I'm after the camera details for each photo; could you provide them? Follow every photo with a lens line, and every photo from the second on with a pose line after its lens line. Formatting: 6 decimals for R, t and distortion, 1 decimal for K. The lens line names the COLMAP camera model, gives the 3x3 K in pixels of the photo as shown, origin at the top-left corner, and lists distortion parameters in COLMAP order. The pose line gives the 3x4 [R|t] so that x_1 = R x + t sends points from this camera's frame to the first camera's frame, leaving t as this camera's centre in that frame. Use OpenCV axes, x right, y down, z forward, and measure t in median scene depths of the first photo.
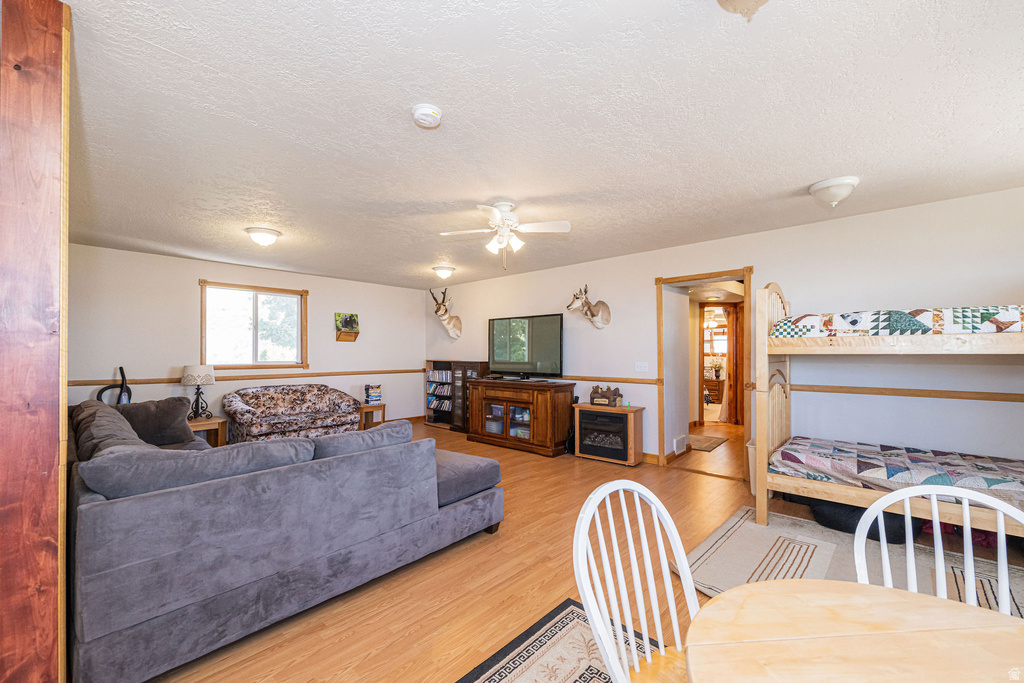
lens RADIAL K [[435.2, 0, 510.2], [0, 435.2, 348.8], [0, 0, 1]] dist [0.001118, 0.000417]
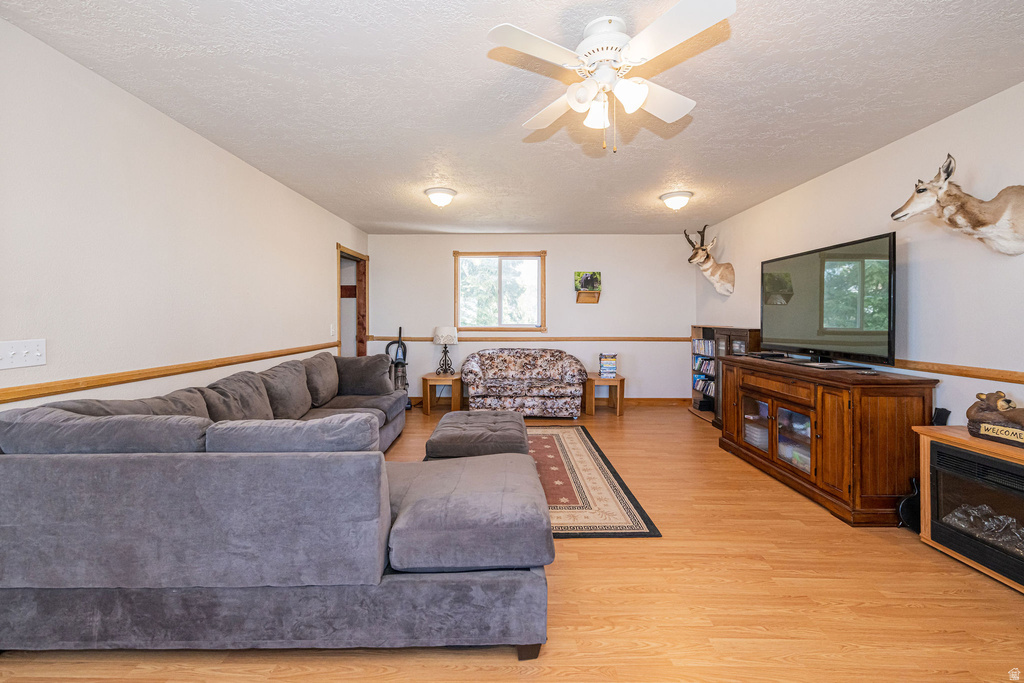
lens RADIAL K [[435.2, 0, 438.3], [0, 435.2, 316.1], [0, 0, 1]] dist [0.001118, 0.000417]
pose [[0.664453, 0.000061, -0.747330, 0.118690], [0.004799, 0.999979, 0.004349, 0.006038], [0.747315, -0.006476, 0.664438, 0.248148]]
